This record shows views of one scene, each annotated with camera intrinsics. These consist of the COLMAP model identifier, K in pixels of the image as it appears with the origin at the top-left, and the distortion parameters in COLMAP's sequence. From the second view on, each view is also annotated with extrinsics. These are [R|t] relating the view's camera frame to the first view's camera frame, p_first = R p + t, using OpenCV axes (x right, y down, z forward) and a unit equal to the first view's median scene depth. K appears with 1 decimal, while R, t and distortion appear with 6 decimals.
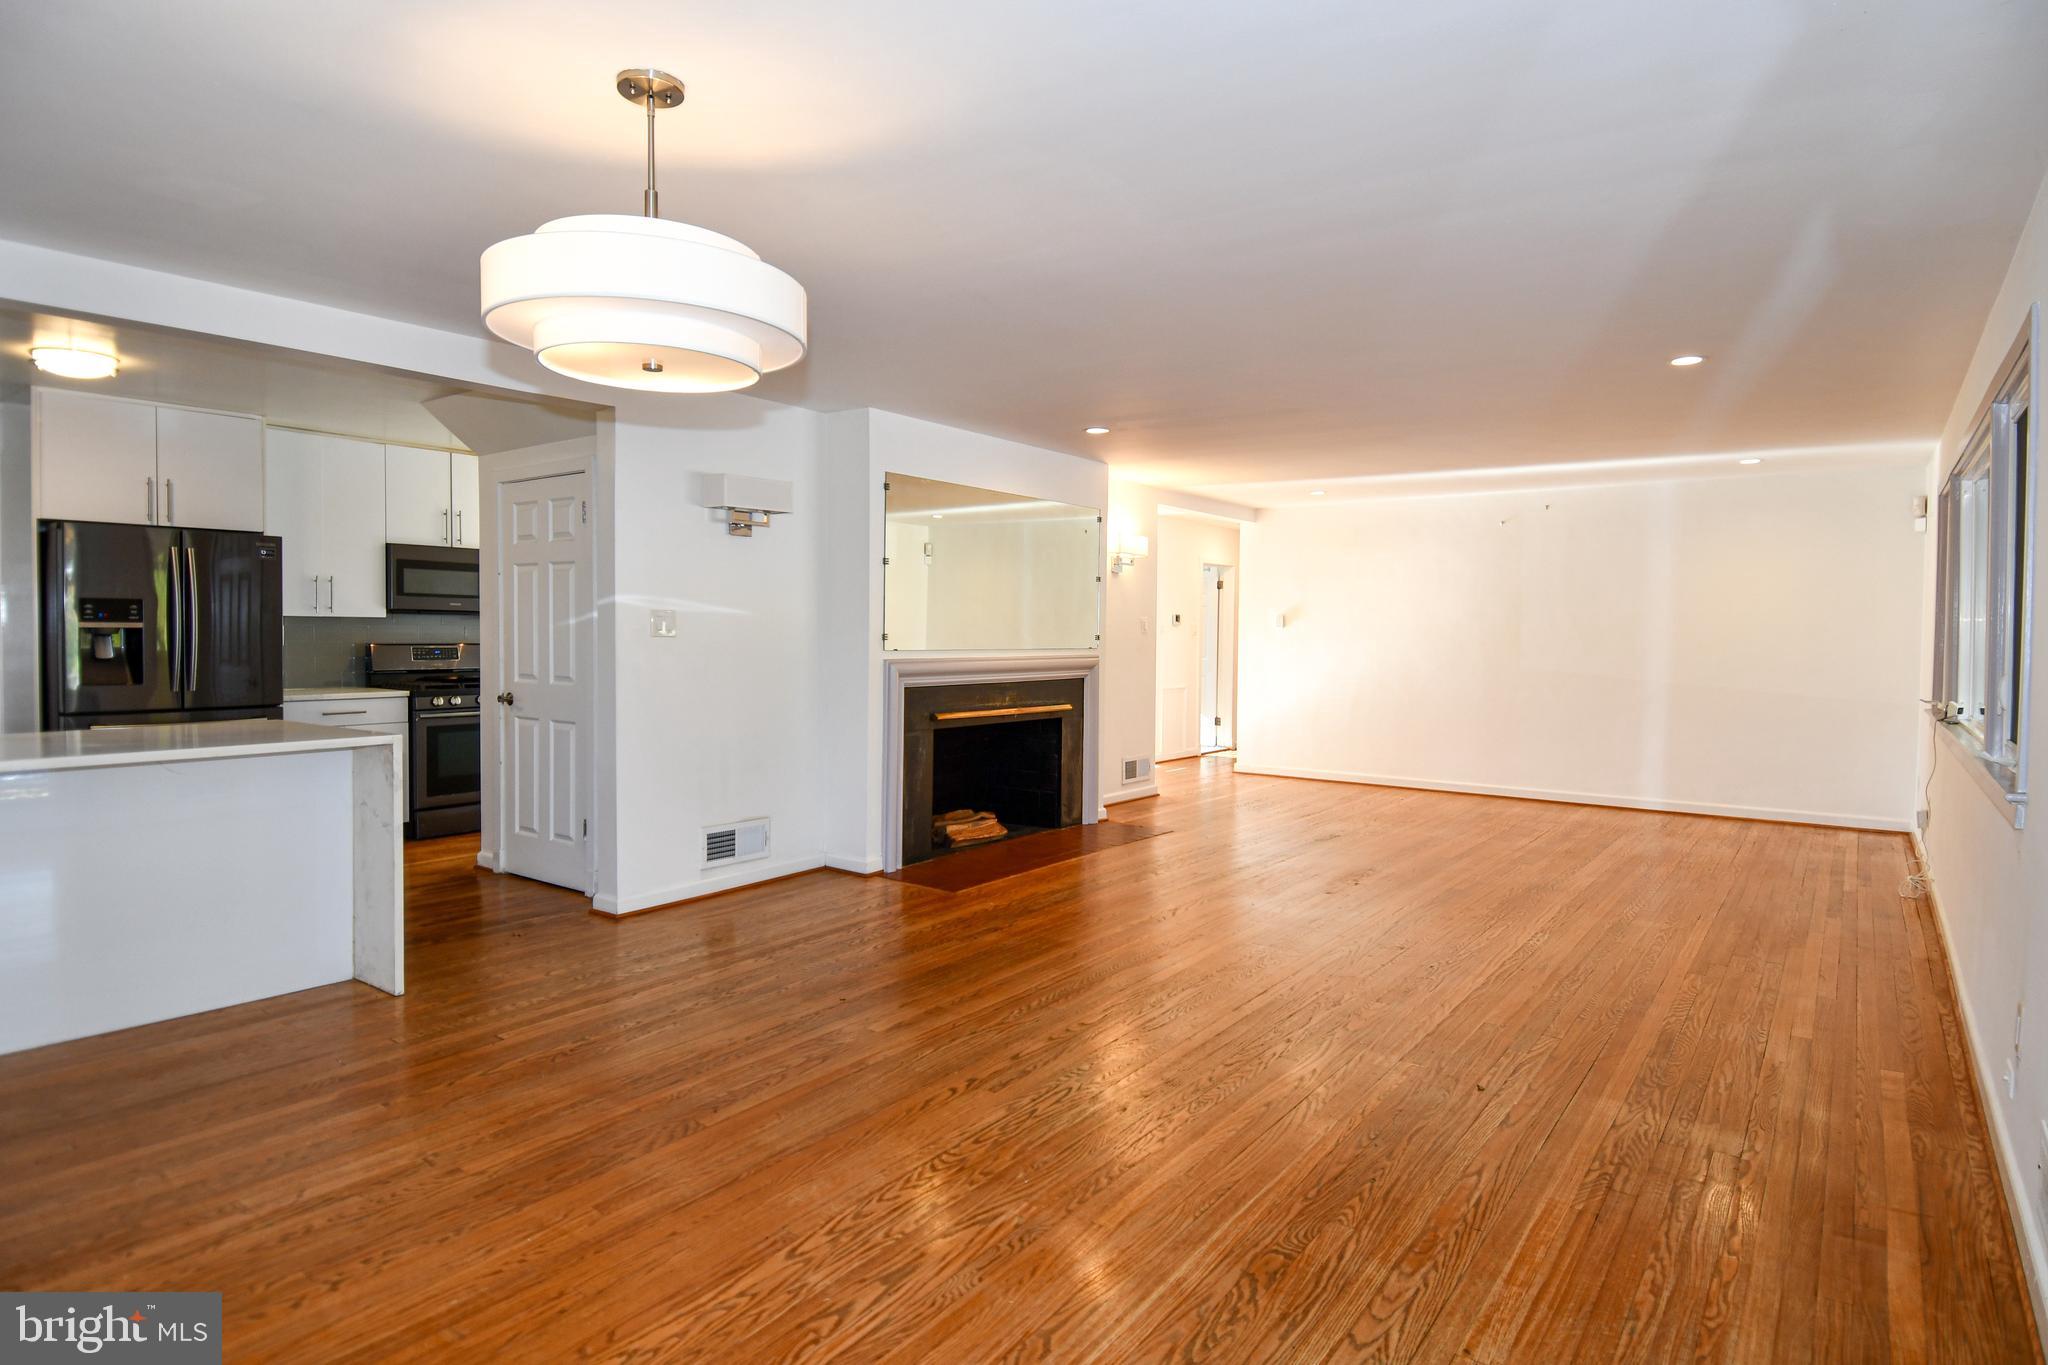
lens RADIAL K [[1100.6, 0, 1049.8], [0, 1100.6, 663.7], [0, 0, 1]] dist [0.028551, -0.024473]
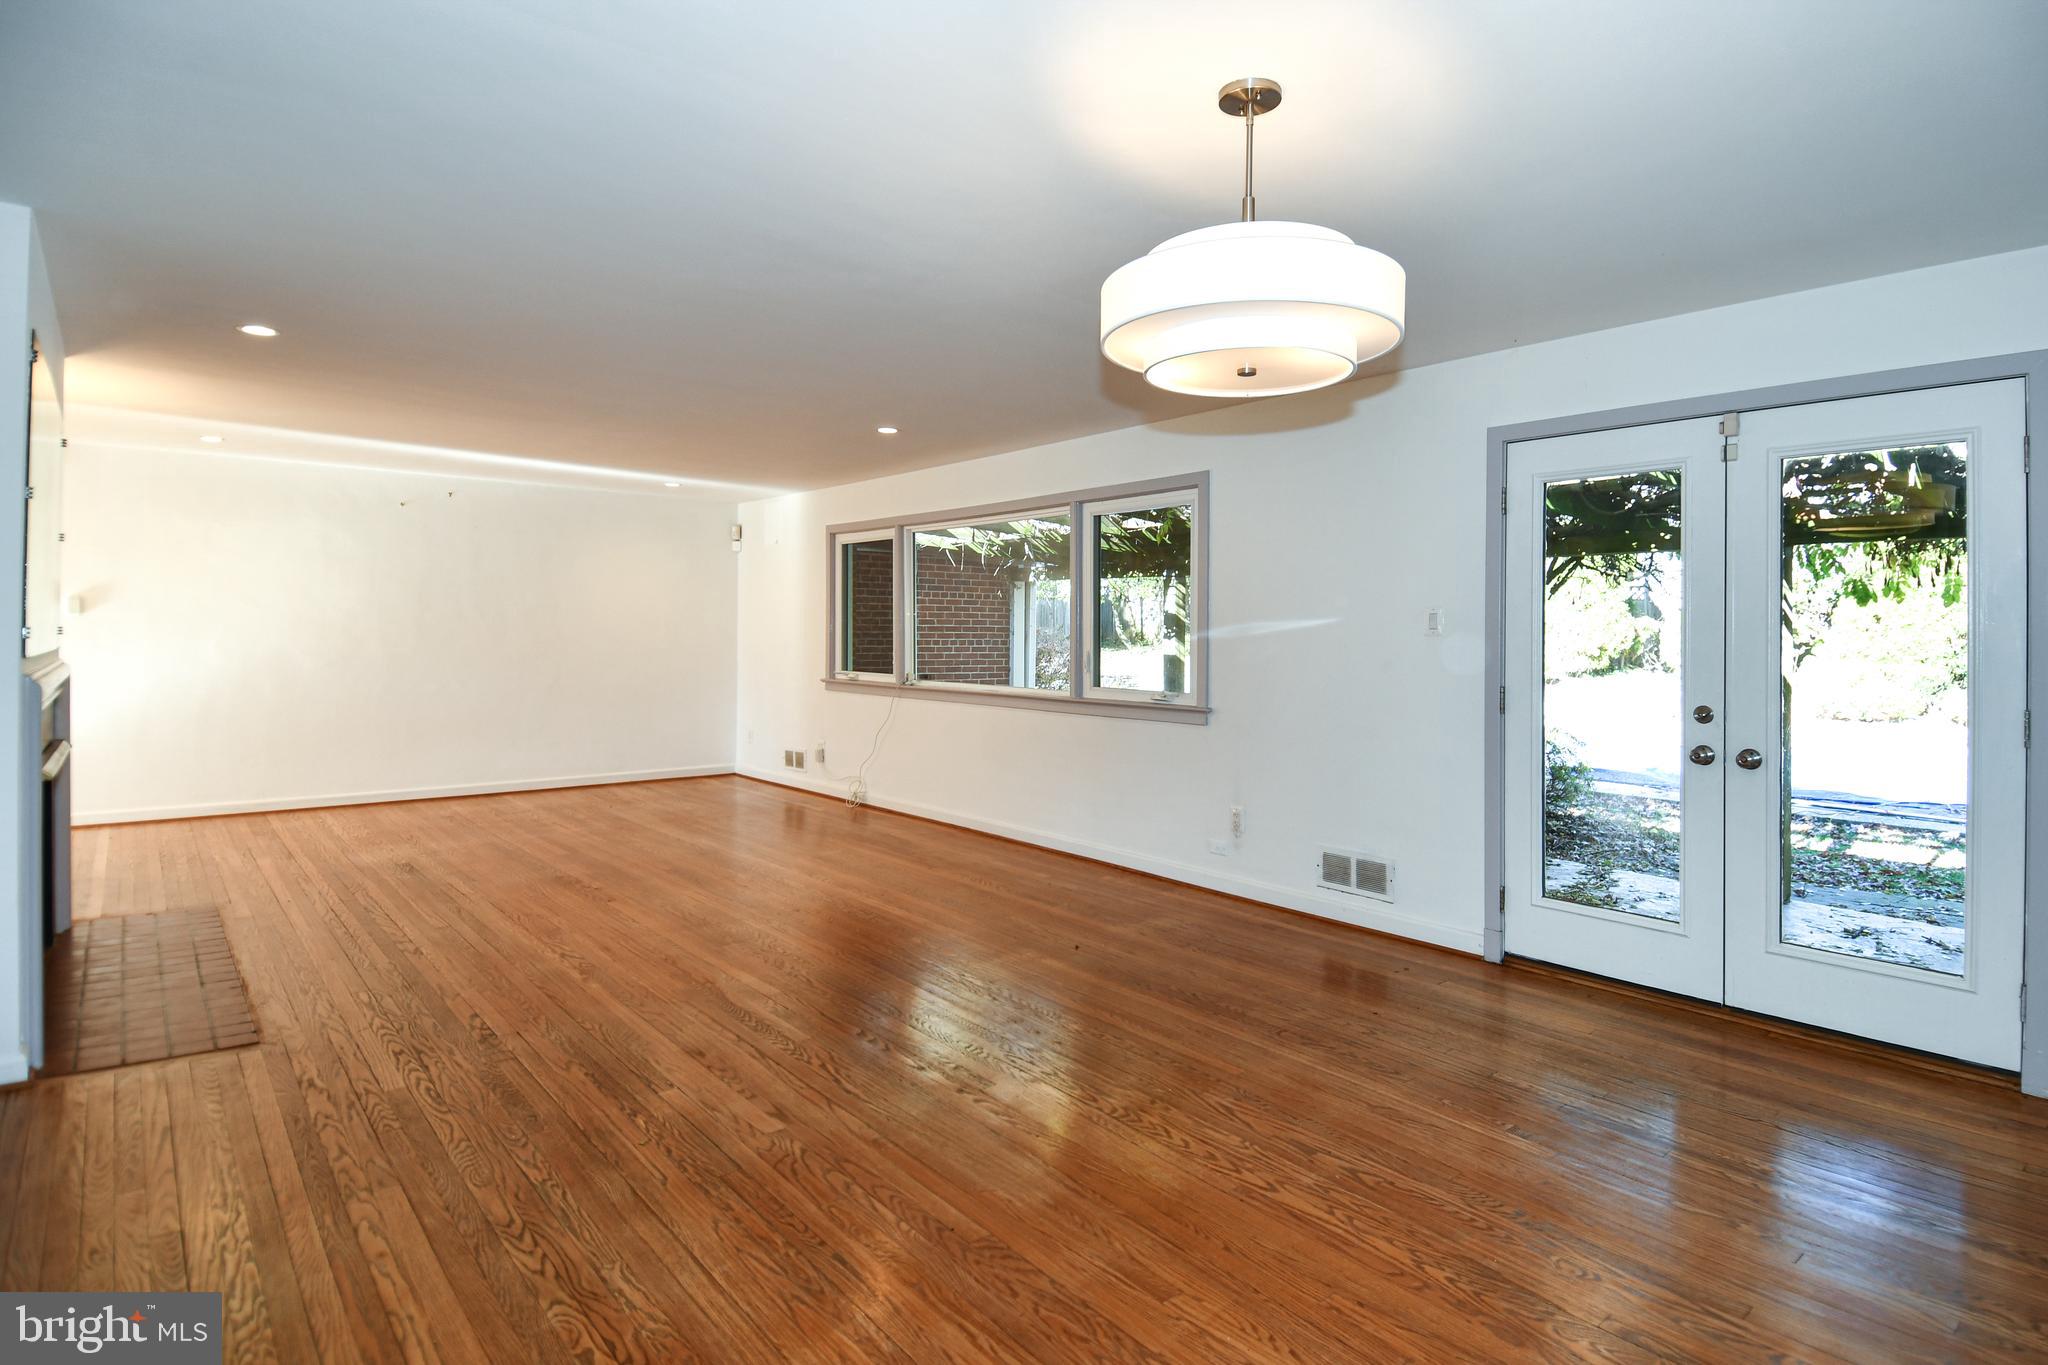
lens RADIAL K [[1100.6, 0, 1002.7], [0, 1100.6, 629.7], [0, 0, 1]] dist [0.028551, -0.024473]
pose [[0.259168, -0.016149, 0.965697, -1.089107], [0.021245, 0.999714, 0.011016, -0.059000], [-0.965599, 0.017662, 0.259437, 0.731922]]
